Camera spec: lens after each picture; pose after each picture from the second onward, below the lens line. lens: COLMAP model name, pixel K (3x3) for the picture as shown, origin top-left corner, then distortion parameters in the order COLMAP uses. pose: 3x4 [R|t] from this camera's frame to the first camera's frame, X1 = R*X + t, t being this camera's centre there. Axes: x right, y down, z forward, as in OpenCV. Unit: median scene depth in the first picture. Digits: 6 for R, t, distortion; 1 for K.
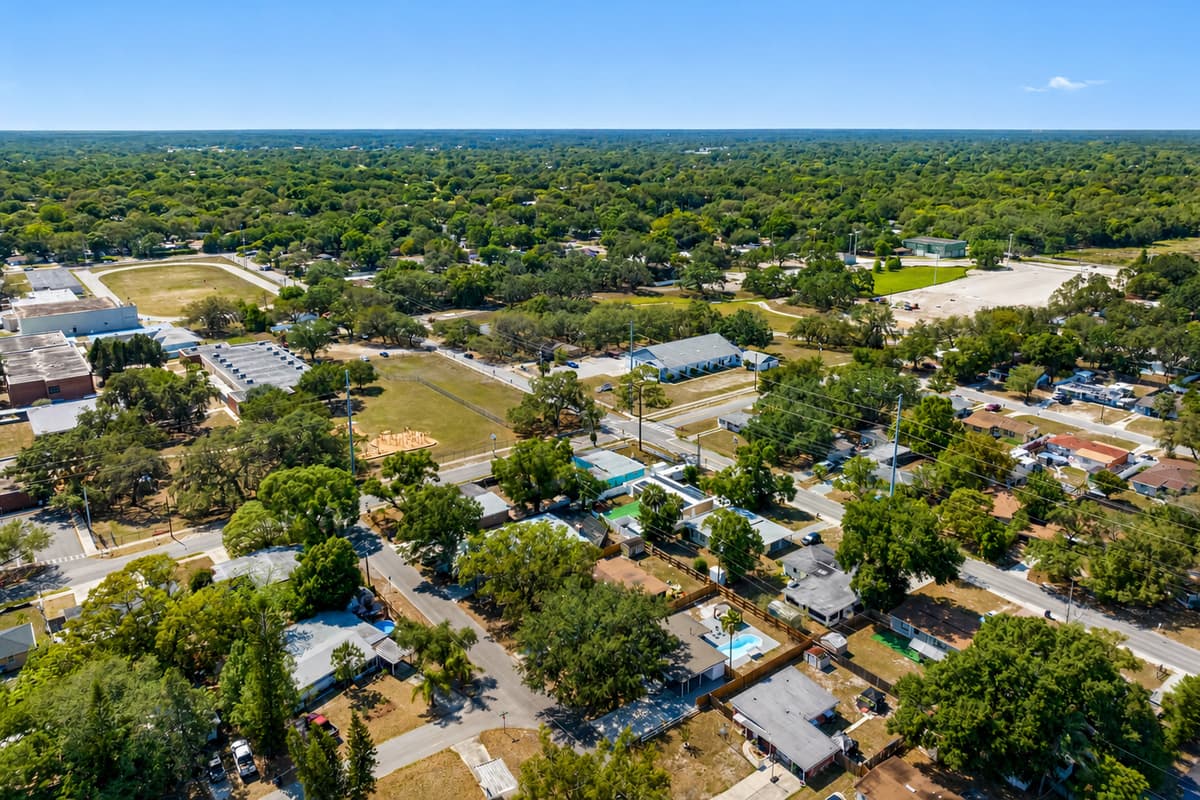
lens RADIAL K [[868.0, 0, 600.0], [0, 868.0, 400.0], [0, 0, 1]] dist [0.003224, -0.001574]
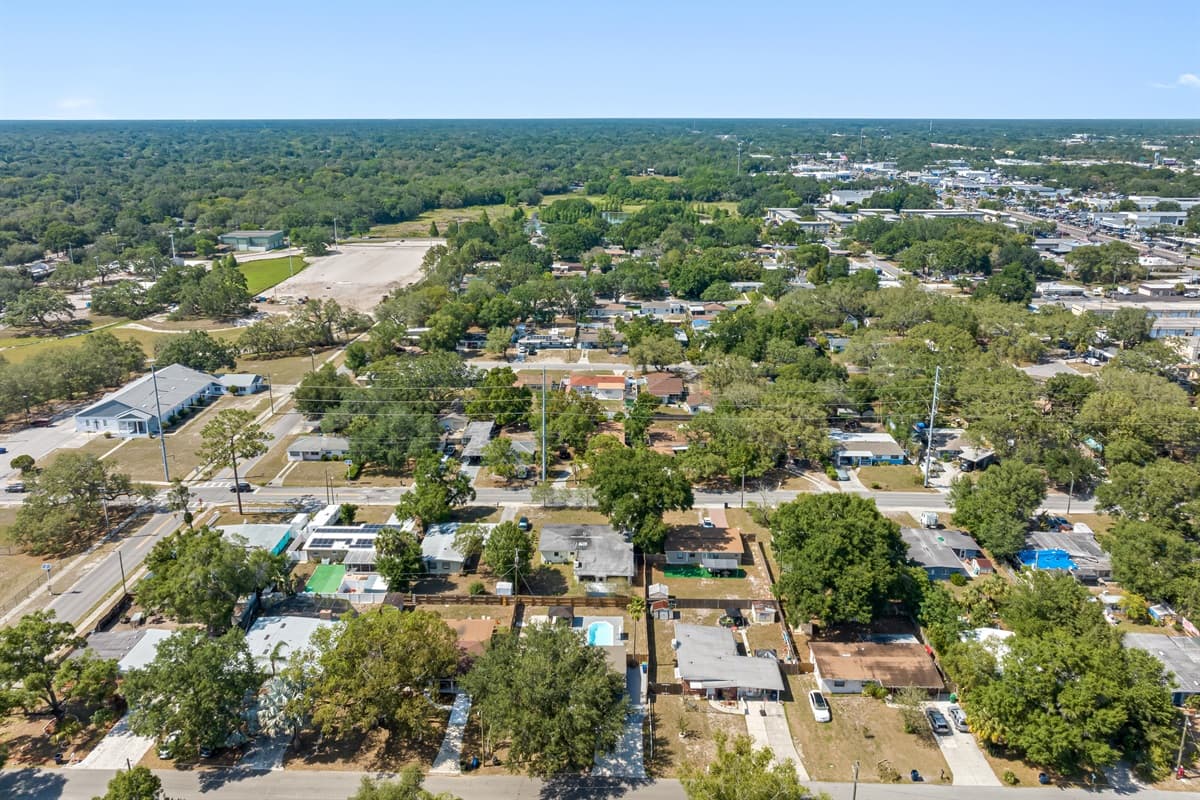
lens RADIAL K [[868.0, 0, 600.0], [0, 868.0, 400.0], [0, 0, 1]] dist [0.003224, -0.001574]
pose [[0.617956, -0.246912, 0.746434, -0.306983], [0.238944, 0.963479, 0.120892, -0.058931], [-0.749023, 0.103650, 0.654386, 0.189450]]
